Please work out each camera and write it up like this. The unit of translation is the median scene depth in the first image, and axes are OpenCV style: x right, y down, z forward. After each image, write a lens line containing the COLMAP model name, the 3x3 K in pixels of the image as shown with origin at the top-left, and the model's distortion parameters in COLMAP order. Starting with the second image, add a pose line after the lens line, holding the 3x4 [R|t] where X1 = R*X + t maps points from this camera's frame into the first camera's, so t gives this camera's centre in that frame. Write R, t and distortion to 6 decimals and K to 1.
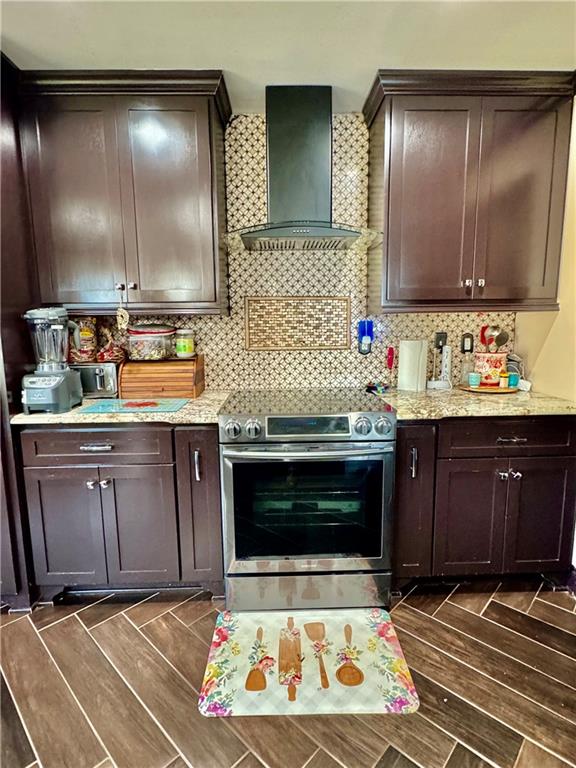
lens RADIAL K [[396.3, 0, 294.7], [0, 396.3, 381.7], [0, 0, 1]] dist [-0.000641, 0.002030]
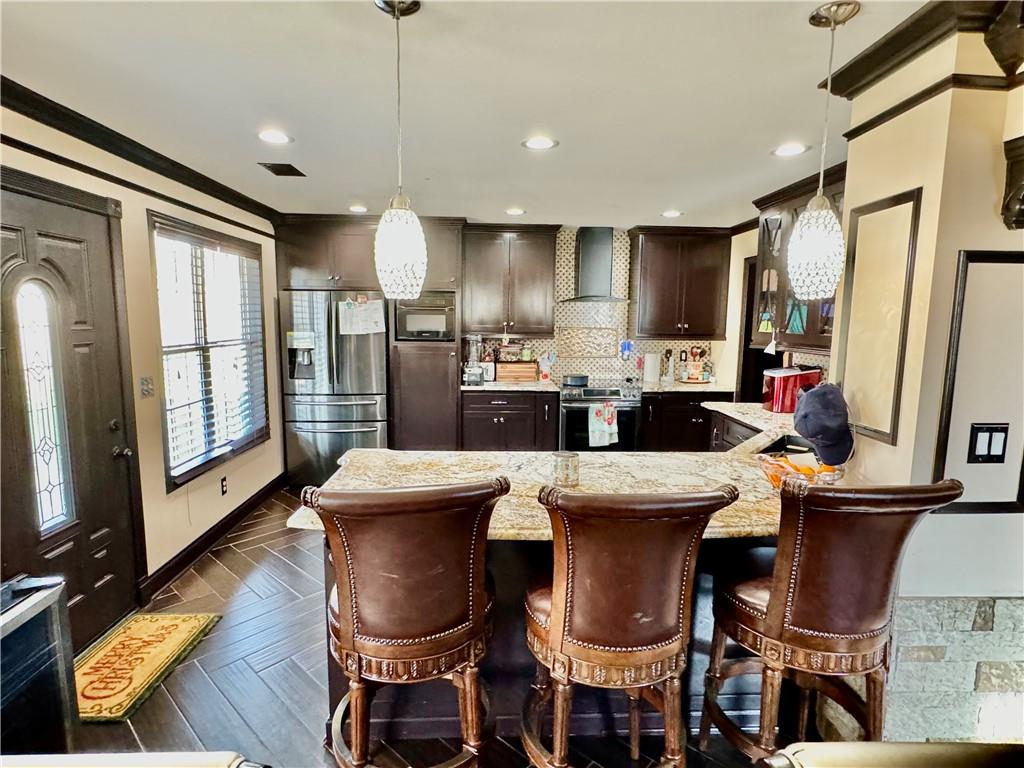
lens RADIAL K [[528.4, 0, 514.9], [0, 528.4, 383.2], [0, 0, 1]] dist [-0.000641, 0.002030]
pose [[0.999777, 0.021103, 0.001069, -0.334661], [-0.021072, 0.999502, -0.023479, 0.101631], [-0.001564, 0.023451, 0.999724, -1.425846]]
